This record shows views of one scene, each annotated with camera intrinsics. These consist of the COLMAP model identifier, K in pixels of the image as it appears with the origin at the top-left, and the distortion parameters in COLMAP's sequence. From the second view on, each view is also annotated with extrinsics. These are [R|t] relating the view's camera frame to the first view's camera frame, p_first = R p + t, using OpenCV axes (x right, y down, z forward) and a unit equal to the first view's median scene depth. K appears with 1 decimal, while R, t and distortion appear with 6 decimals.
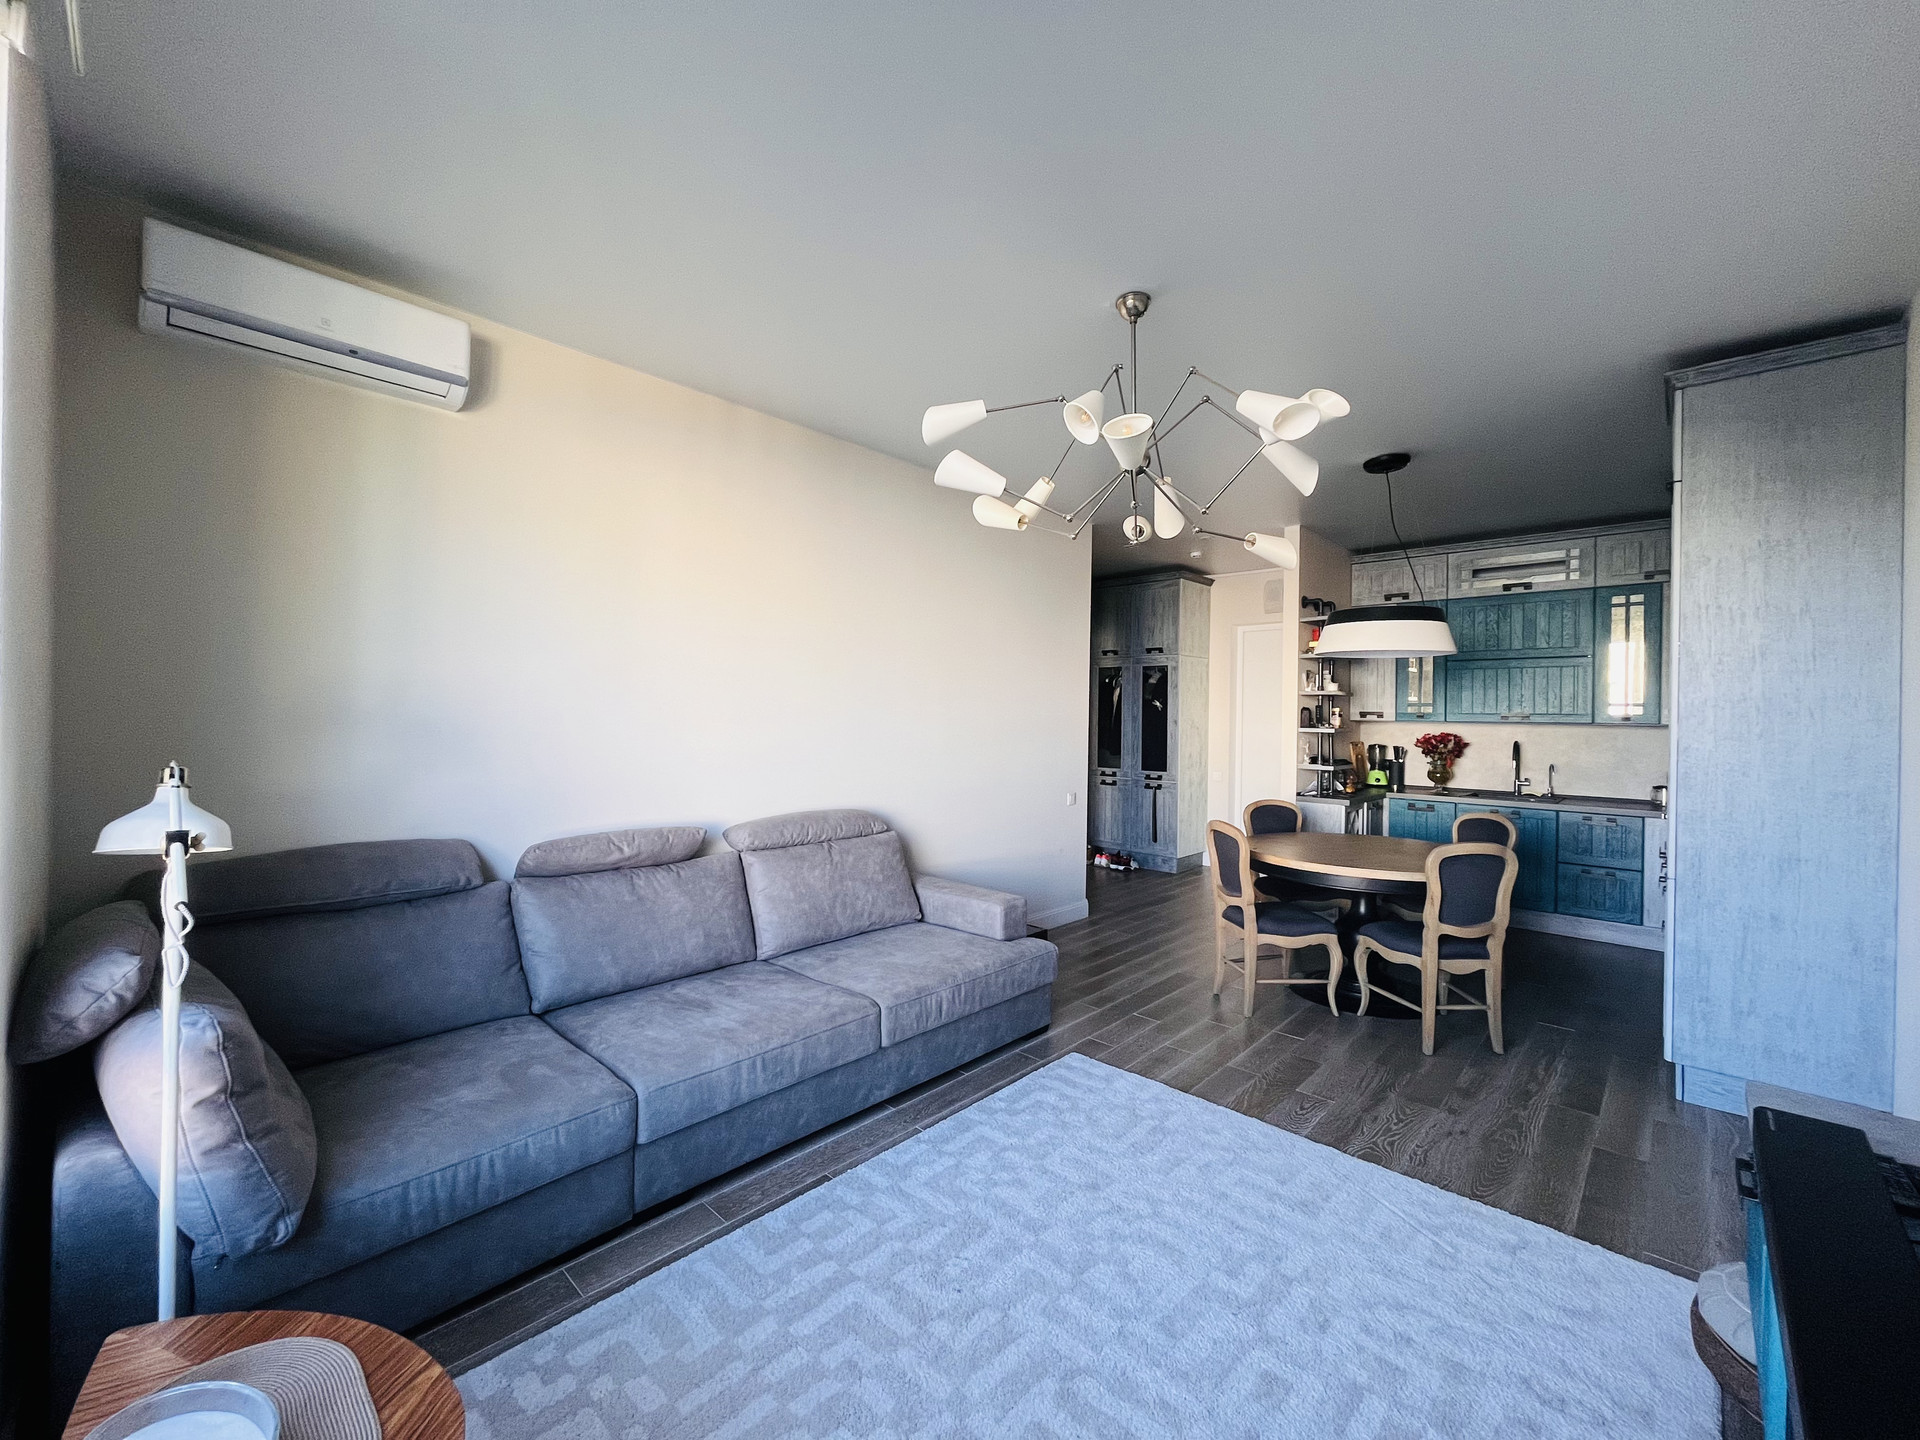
lens RADIAL K [[769.7, 0, 959.0], [0, 769.7, 715.9], [0, 0, 1]] dist [-0.002402, -0.000224]
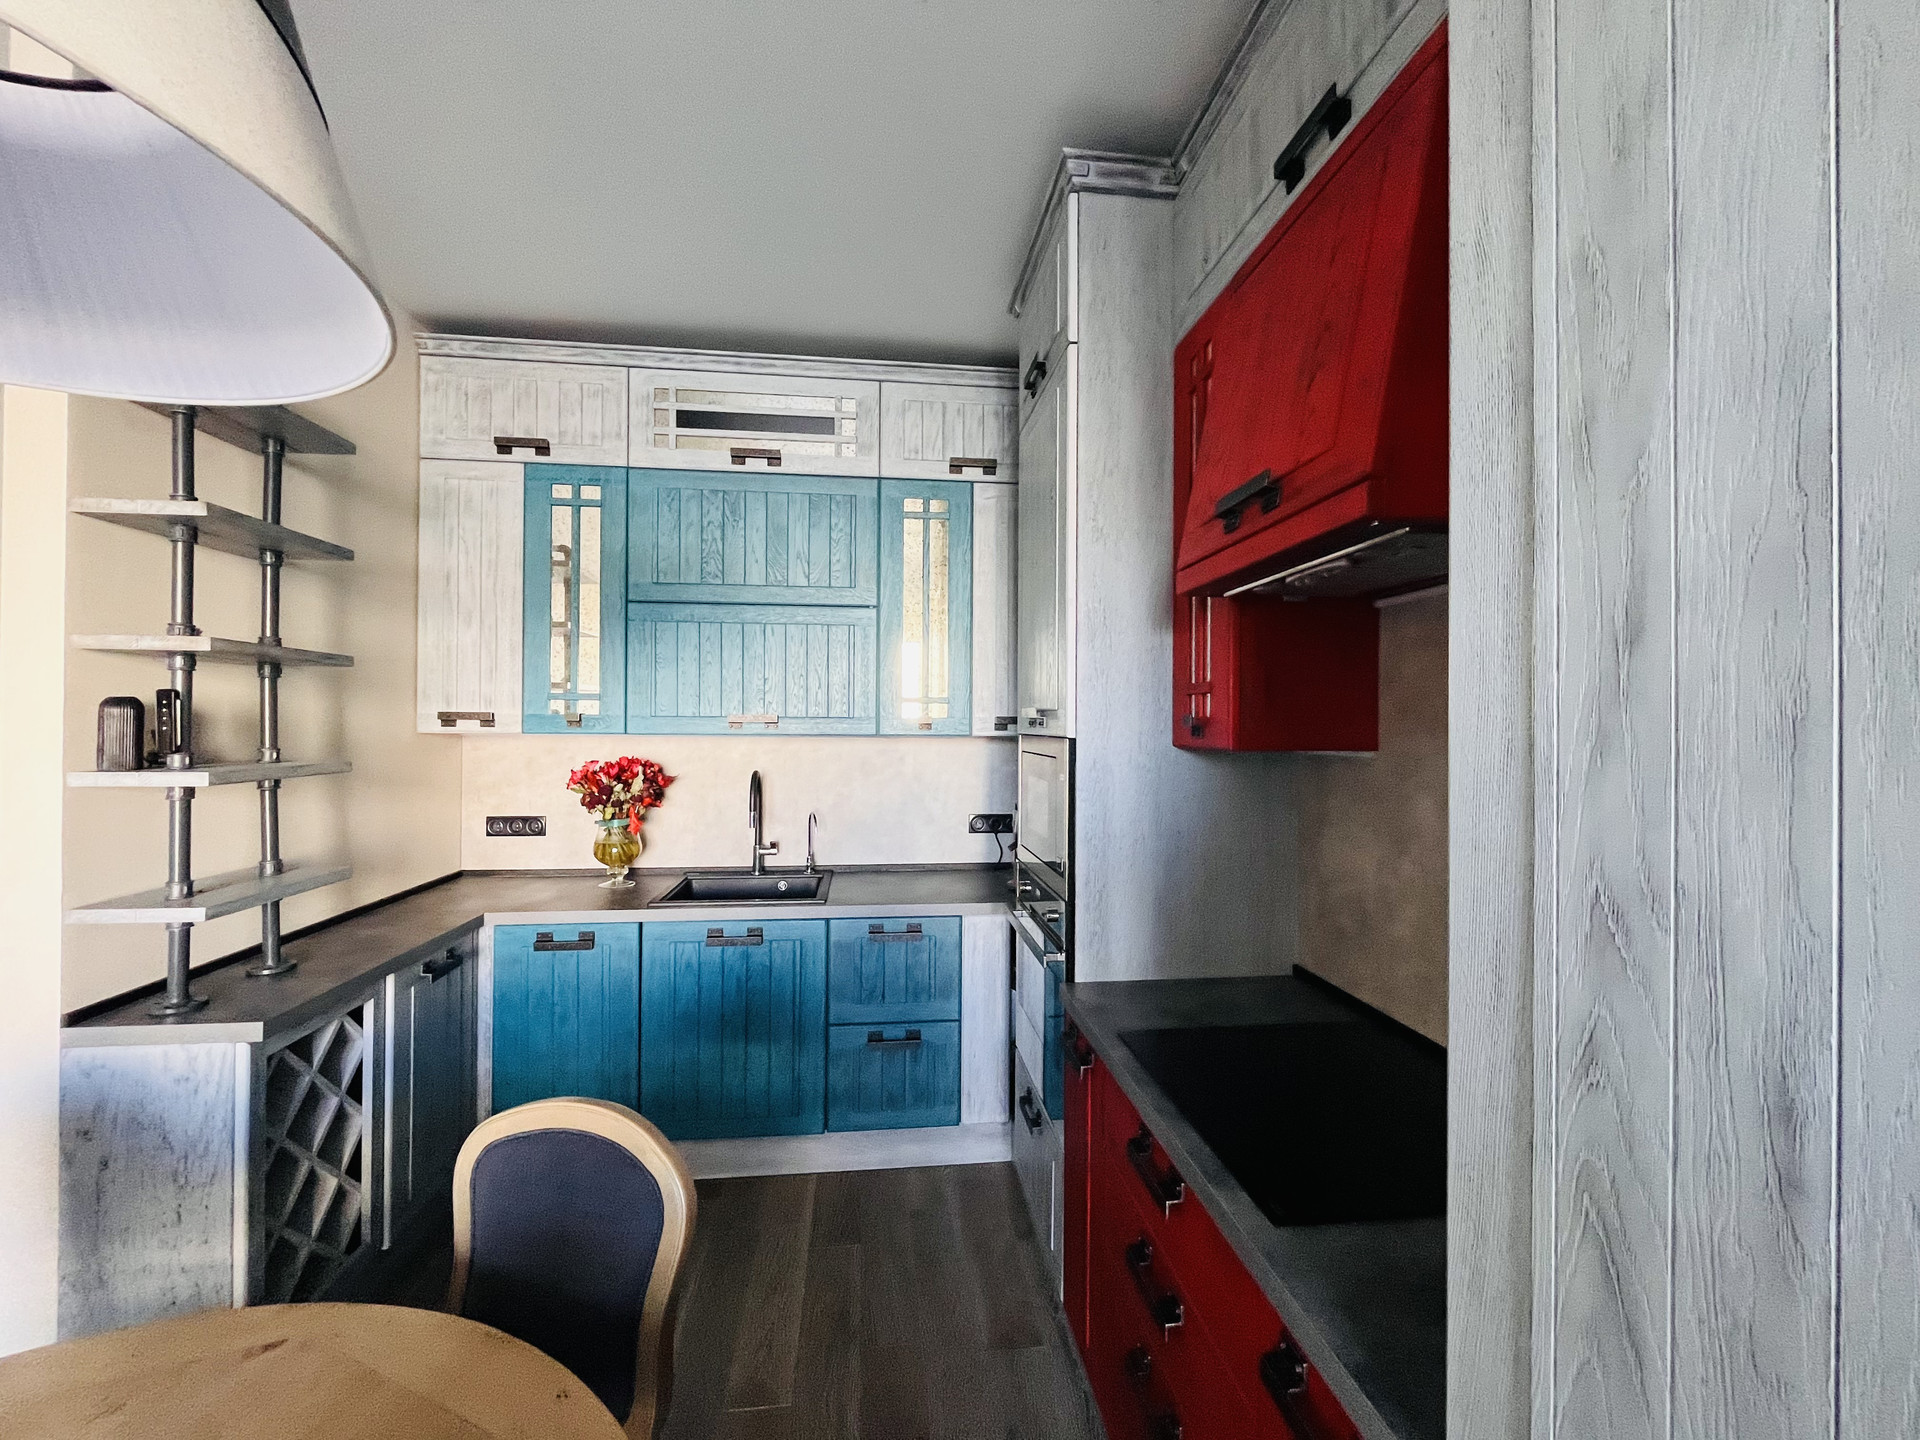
lens RADIAL K [[769.7, 0, 954.1], [0, 769.7, 717.5], [0, 0, 1]] dist [-0.002402, -0.000224]
pose [[0.642304, -0.006633, 0.766422, 0.429088], [0.002236, 0.999975, 0.006781, -0.005324], [-0.766447, -0.002642, 0.642302, 0.586185]]
